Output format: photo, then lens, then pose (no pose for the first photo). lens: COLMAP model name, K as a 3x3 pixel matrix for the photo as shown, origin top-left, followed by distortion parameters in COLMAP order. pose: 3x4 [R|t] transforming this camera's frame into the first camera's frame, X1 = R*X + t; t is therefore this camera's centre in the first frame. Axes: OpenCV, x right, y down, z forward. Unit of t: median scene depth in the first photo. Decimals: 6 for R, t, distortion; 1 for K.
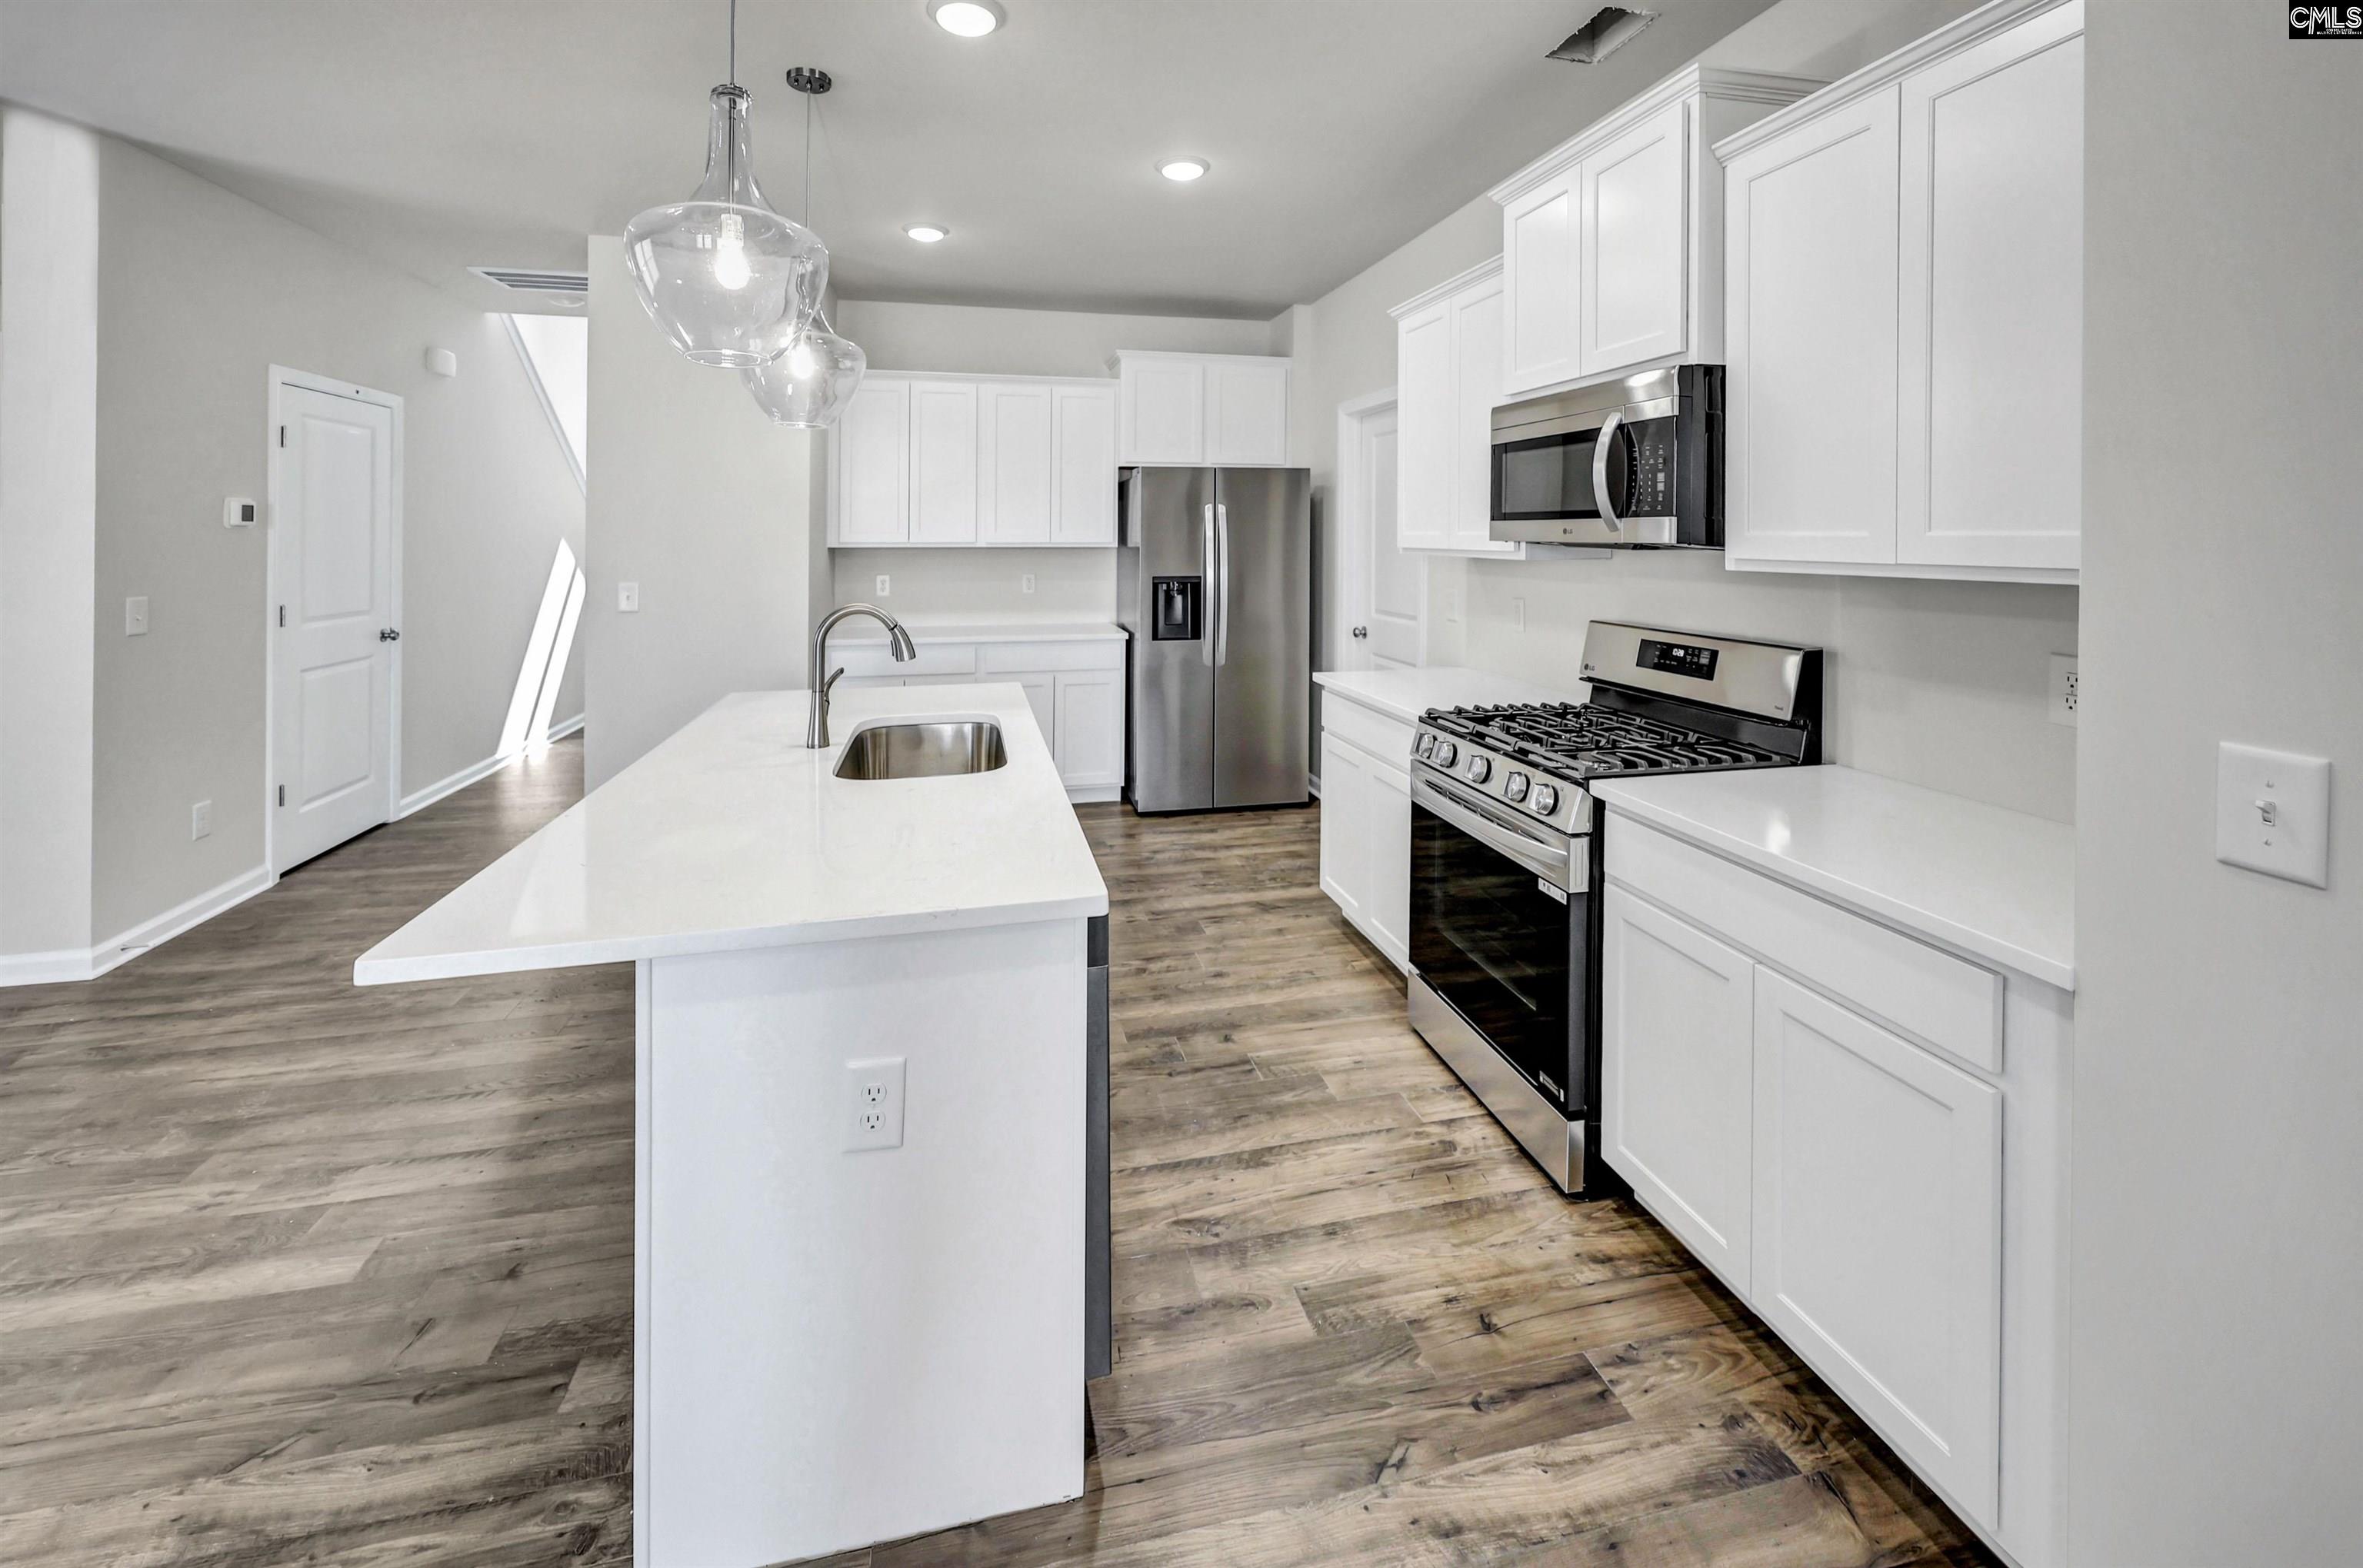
lens RADIAL K [[964.2, 0, 1145.1], [0, 964.2, 532.3], [0, 0, 1]] dist [-0.000265, -0.000319]
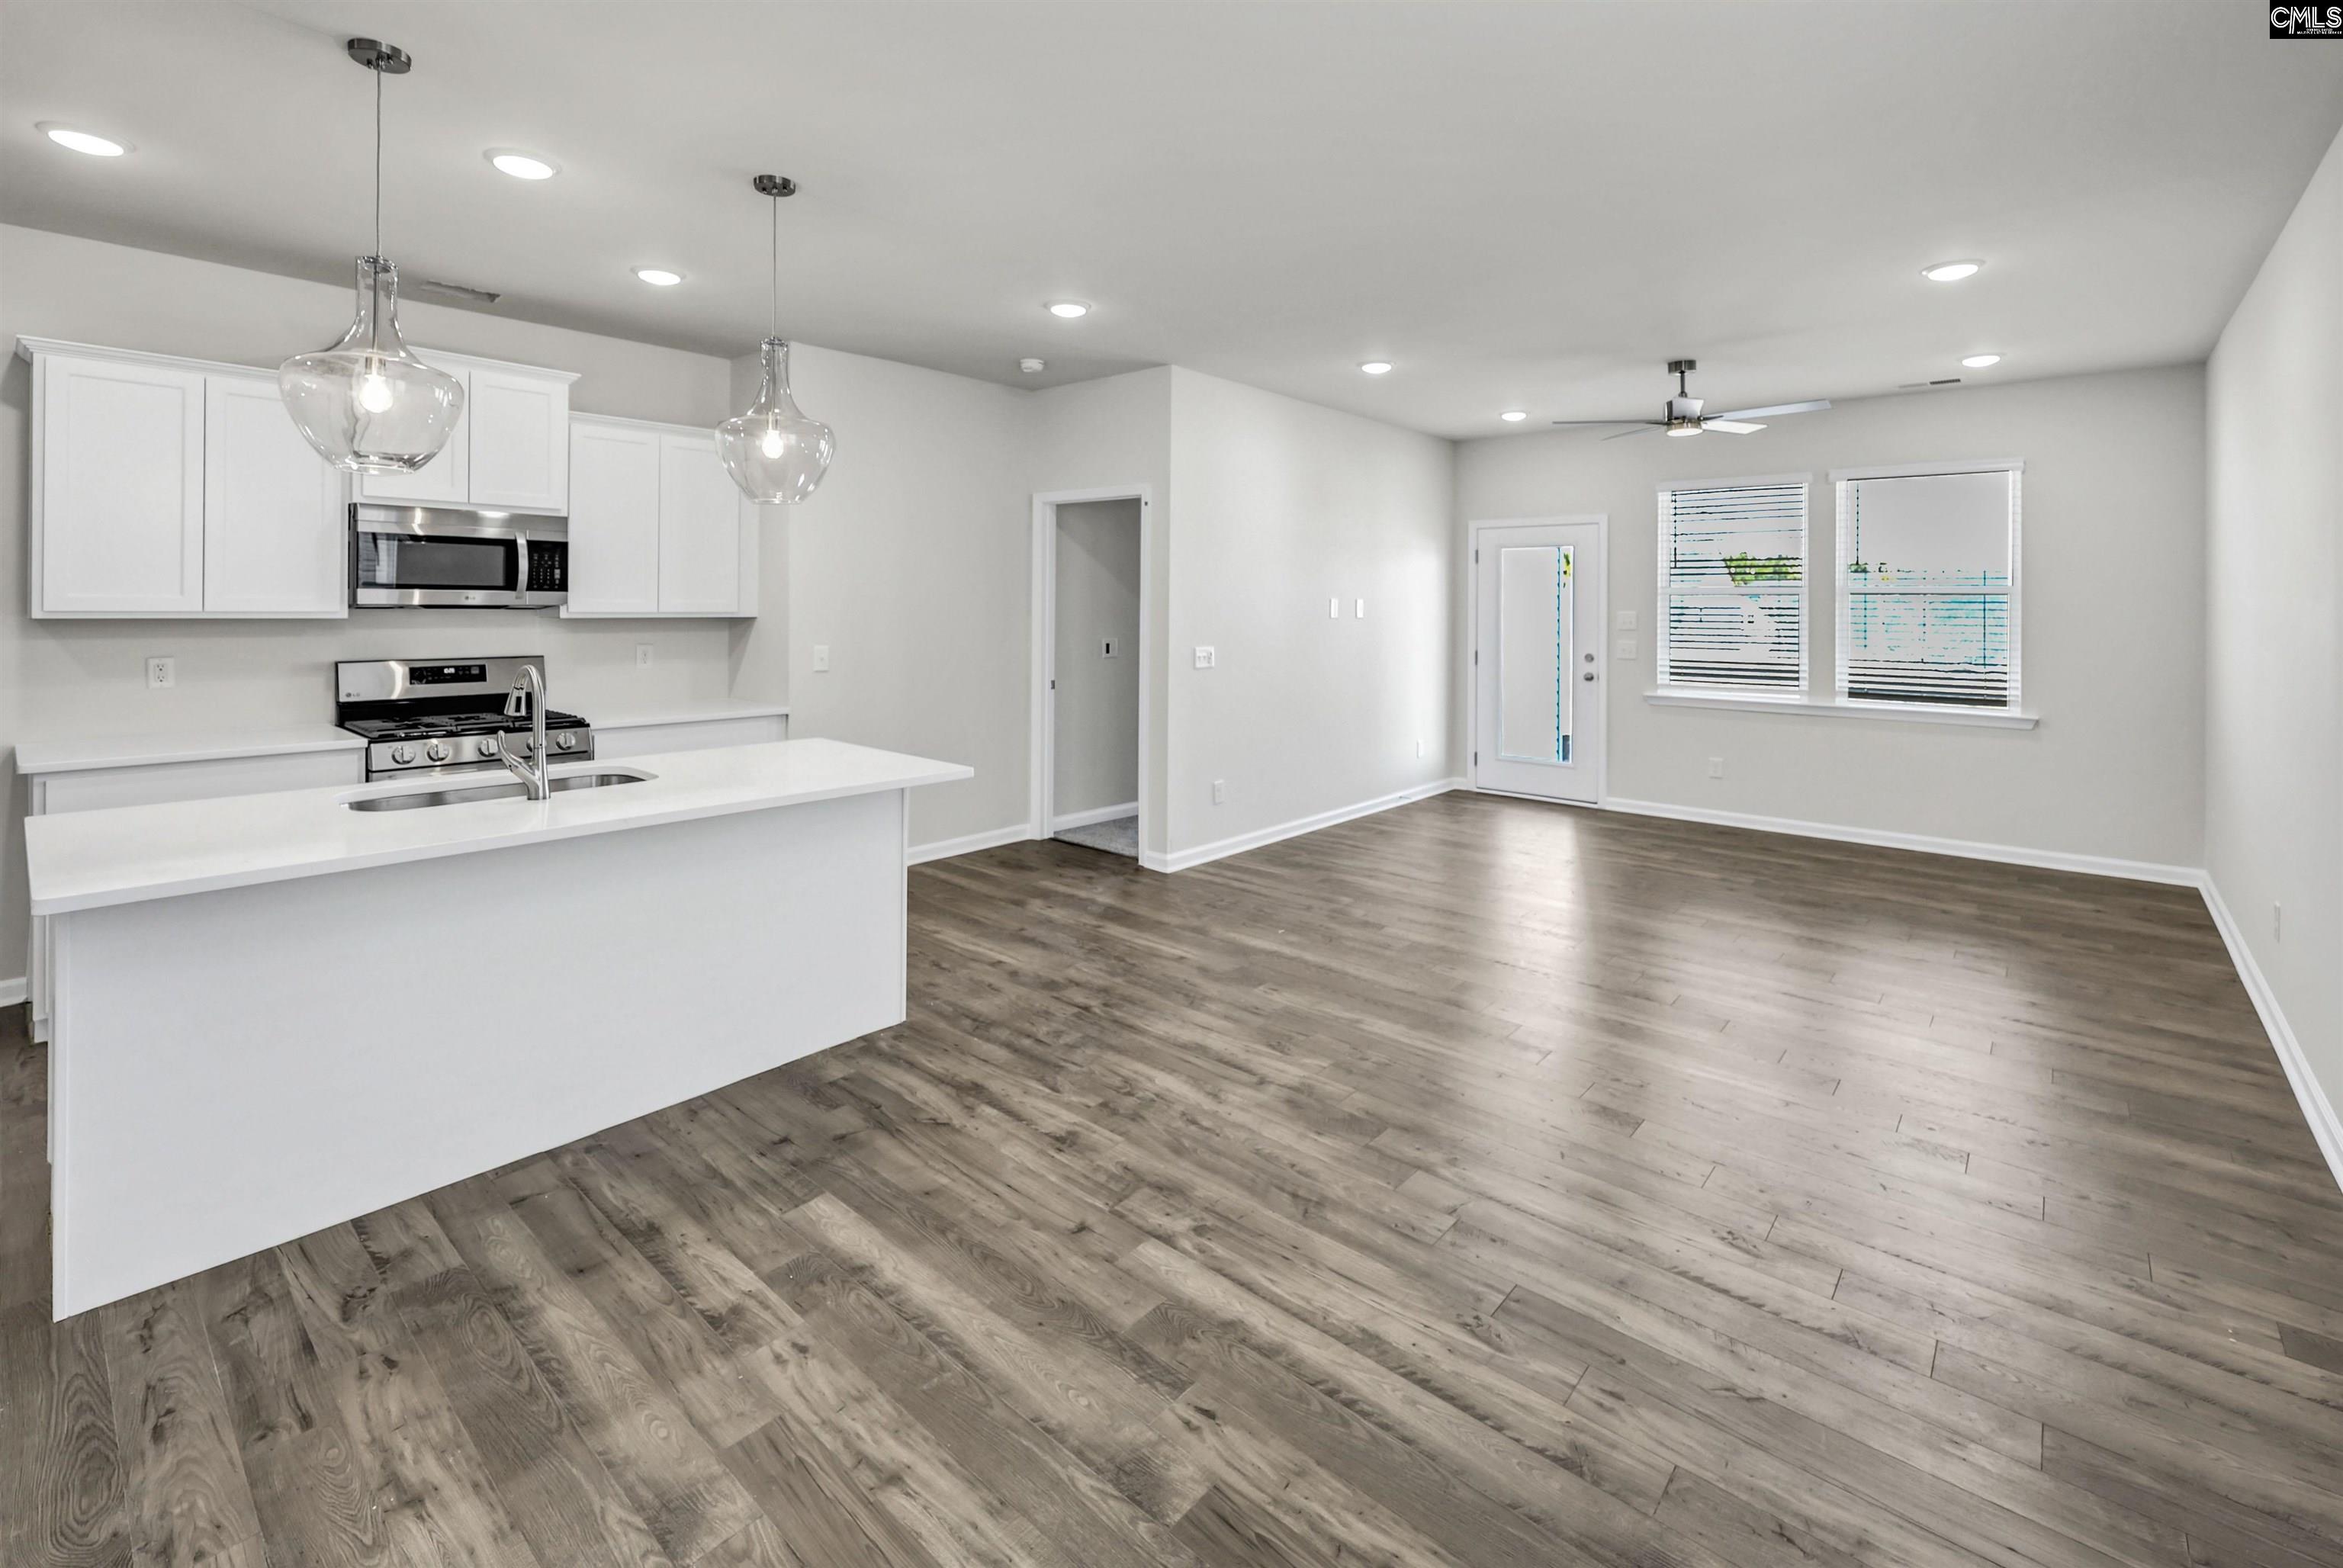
lens RADIAL K [[999.3, 0, 1171.5], [0, 999.3, 784.0], [0, 0, 1]] dist [-0.000320, 0.000016]
pose [[-0.609385, -0.144244, 0.779643, -1.596062], [-0.016267, 0.985380, 0.169593, 0.004342], [-0.792707, 0.090665, -0.602822, 1.073910]]
